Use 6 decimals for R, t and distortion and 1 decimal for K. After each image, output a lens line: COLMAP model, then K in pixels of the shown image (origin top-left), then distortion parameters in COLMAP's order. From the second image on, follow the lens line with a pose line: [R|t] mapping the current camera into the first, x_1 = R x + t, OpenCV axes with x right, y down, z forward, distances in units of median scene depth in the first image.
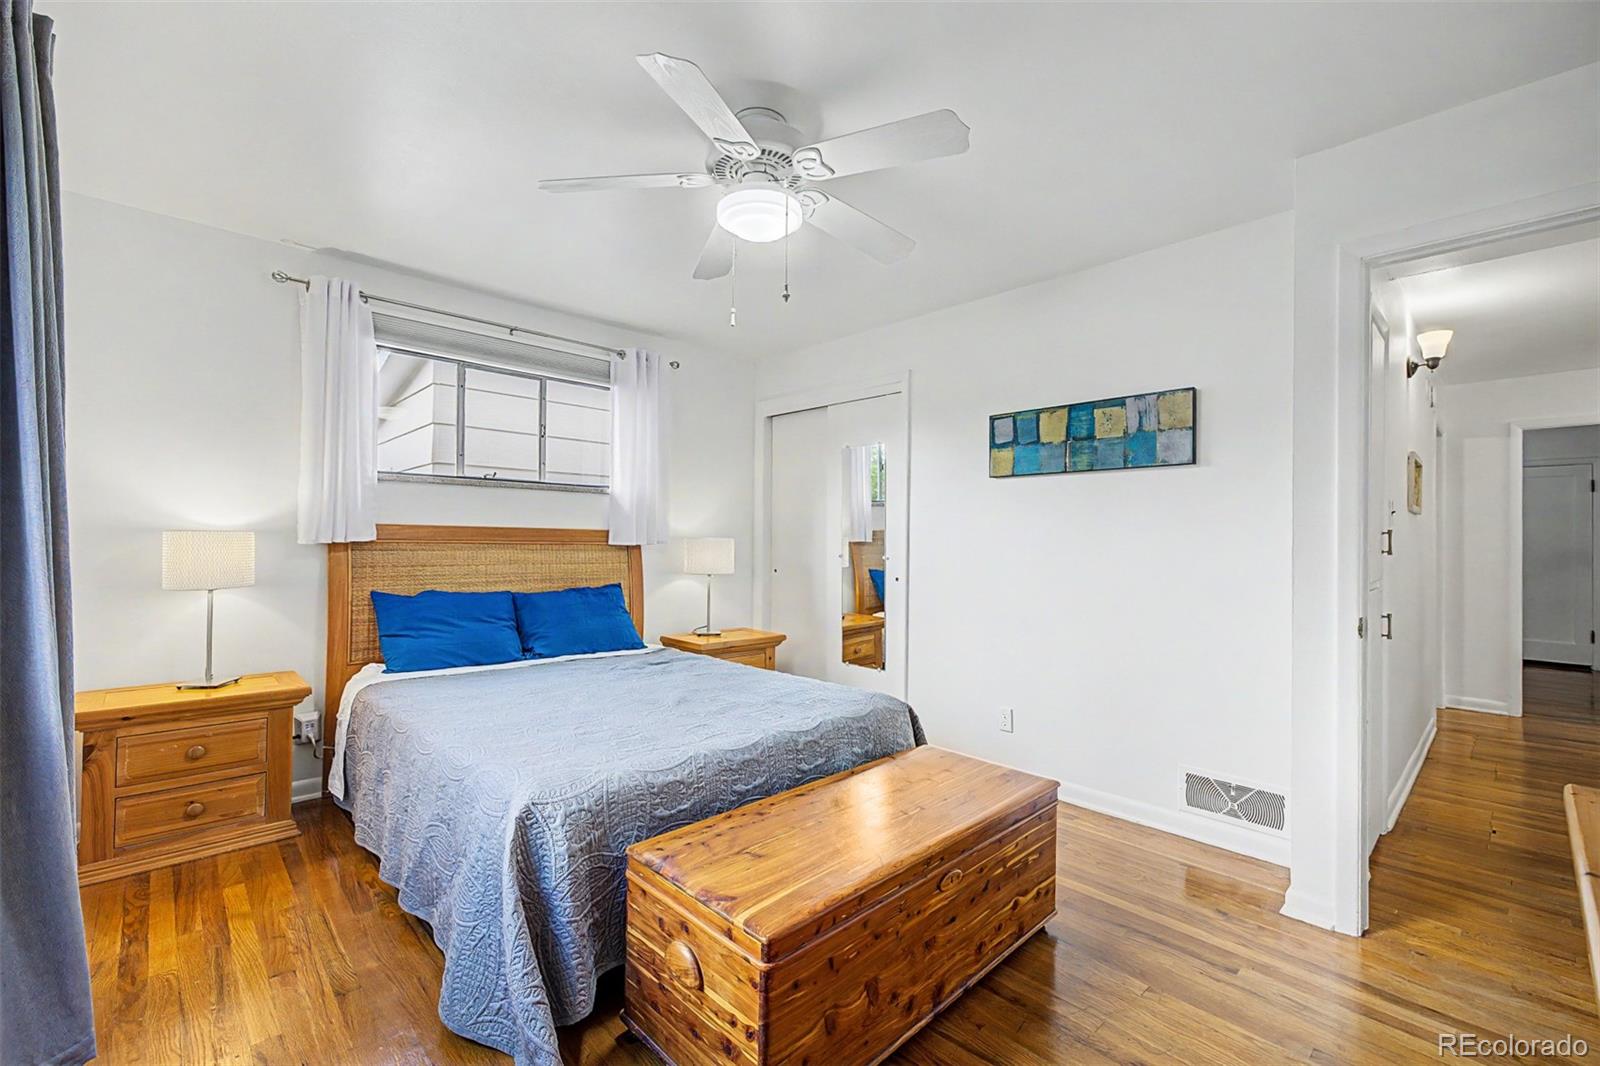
lens RADIAL K [[682.3, 0, 800.0], [0, 682.3, 533.0], [0, 0, 1]] dist [0.003557, 0.000038]
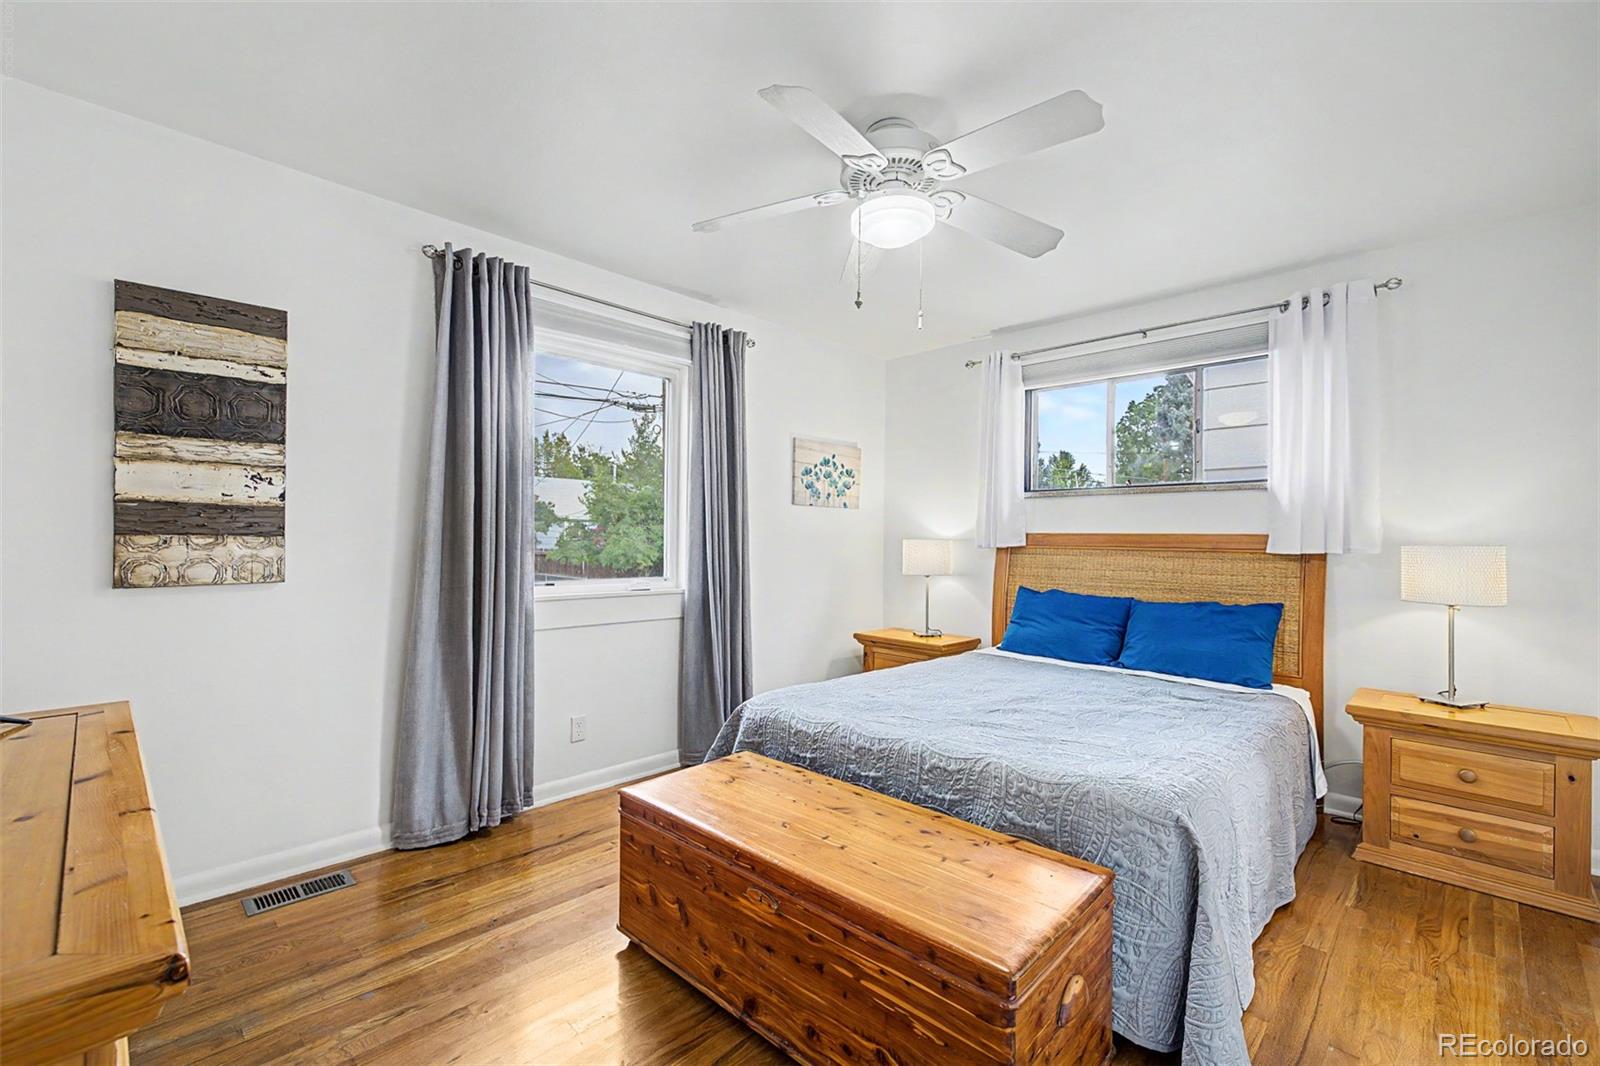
lens RADIAL K [[673.7, 0, 798.8], [0, 673.7, 541.5], [0, 0, 1]] dist [0.006198, -0.000419]
pose [[0.049869, -0.006701, -0.998733, 0.558396], [-0.000492, 0.999977, -0.006734, 0.010719], [0.998756, 0.000827, 0.049864, 0.487263]]
